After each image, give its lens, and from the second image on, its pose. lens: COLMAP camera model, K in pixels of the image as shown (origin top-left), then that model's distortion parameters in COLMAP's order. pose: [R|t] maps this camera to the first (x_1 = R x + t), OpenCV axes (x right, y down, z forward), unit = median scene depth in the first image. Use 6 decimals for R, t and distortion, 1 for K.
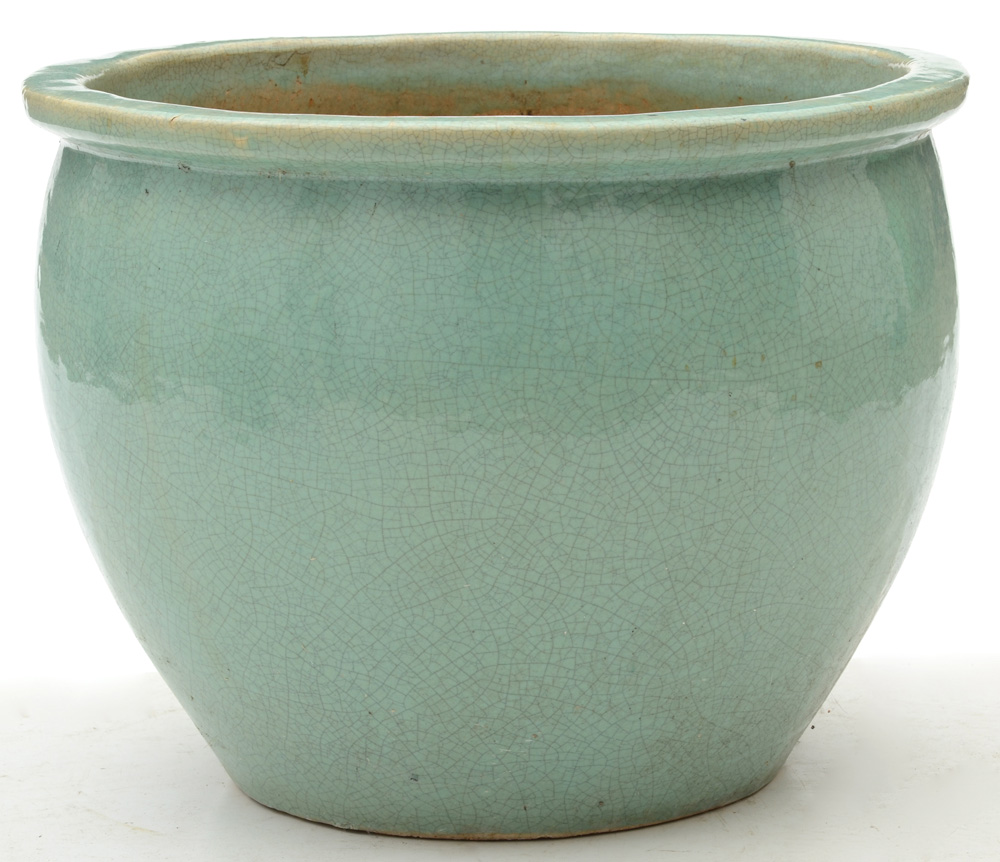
lens RADIAL K [[3859.0, 0, 551.7], [0, 3859.0, 426.4], [0, 0, 1]] dist [0.538392, 1.577789]
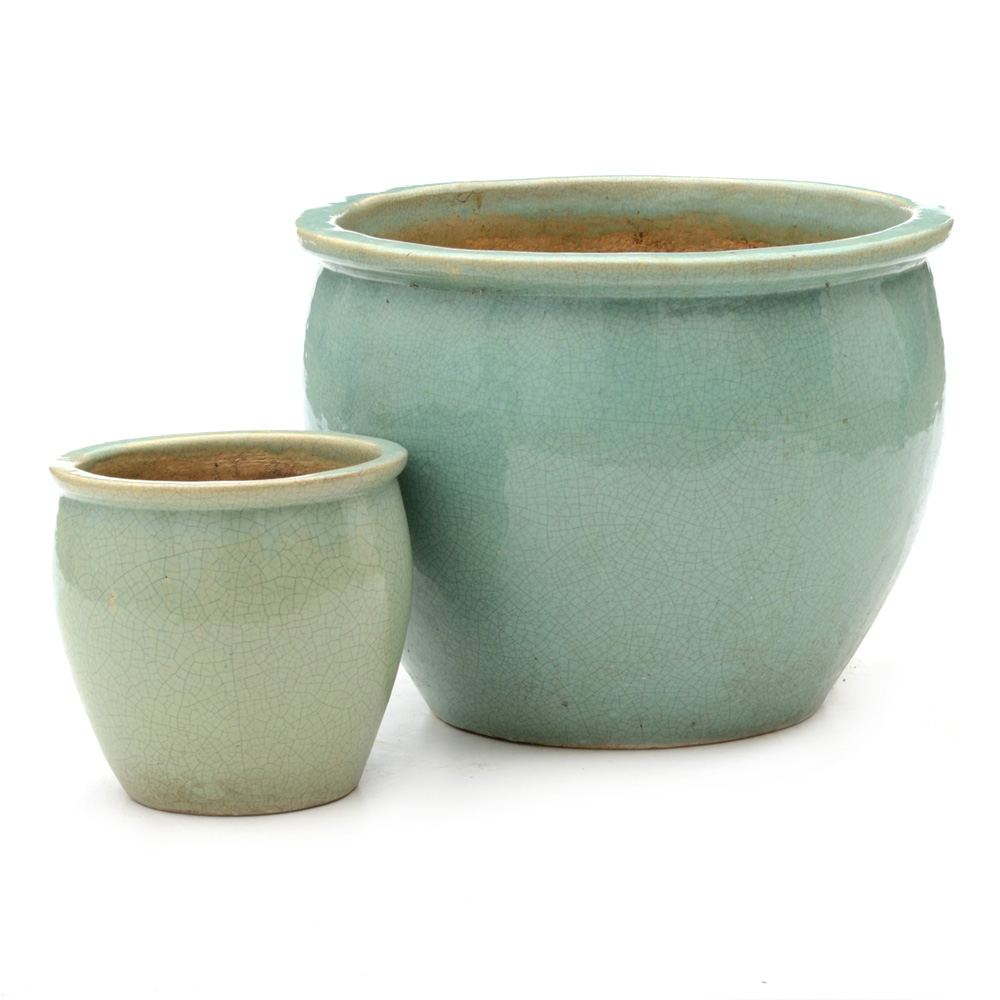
lens RADIAL K [[4570.8, 0, 500.0], [0, 4570.8, 500.0], [0, 0, 1]] dist [0.275745, 0.775136]
pose [[0.999739, 0.005456, -0.022204, -0.023362], [-0.005371, 0.999978, 0.003897, 0.007986], [0.022225, -0.003777, 0.999746, -0.749605]]
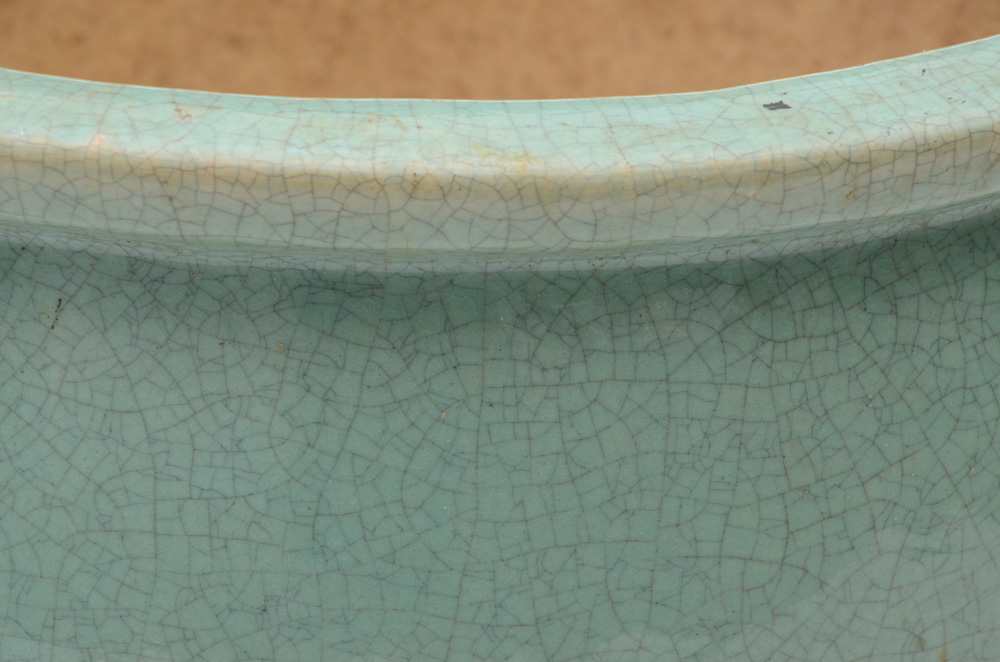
lens RADIAL K [[3897.6, 0, 500.0], [0, 3897.6, 331.0], [0, 0, 1]] dist [0.989519, 2.467615]
pose [[0.999377, 0.027975, 0.021508, -0.009477], [-0.032836, 0.960465, 0.276458, -0.165535], [-0.012924, -0.276992, 0.960785, 0.611392]]
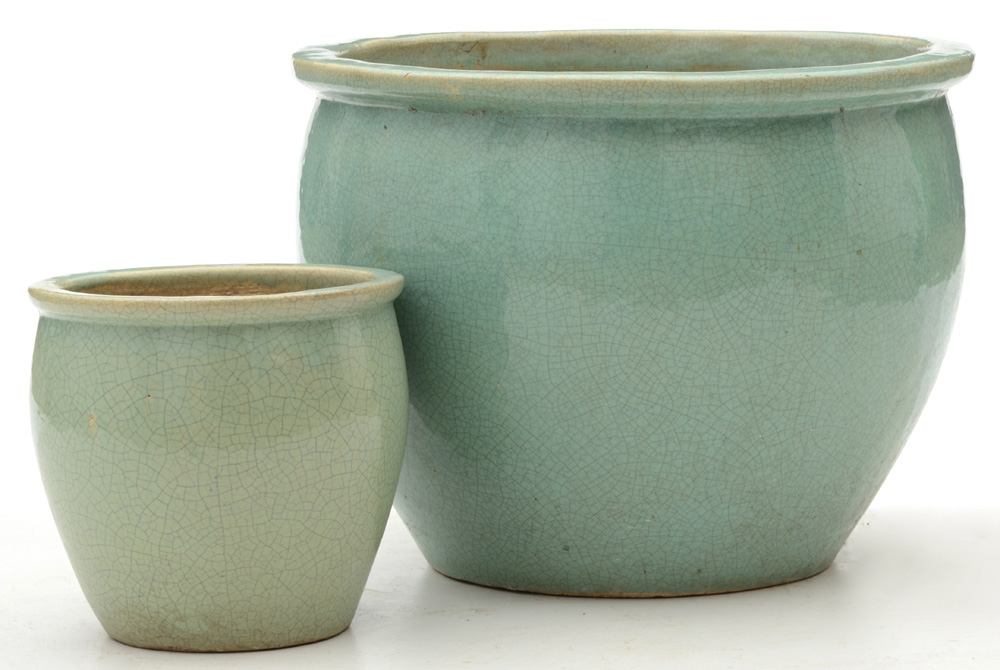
lens RADIAL K [[4237.8, 0, 505.7], [0, 4237.8, 381.4], [0, 0, 1]] dist [0.902748, 2.262662]
pose [[0.999533, 0.011842, -0.028159, -0.015545], [-0.013067, 0.998957, -0.043743, 0.102814], [0.027612, 0.044090, 0.998646, -0.564473]]
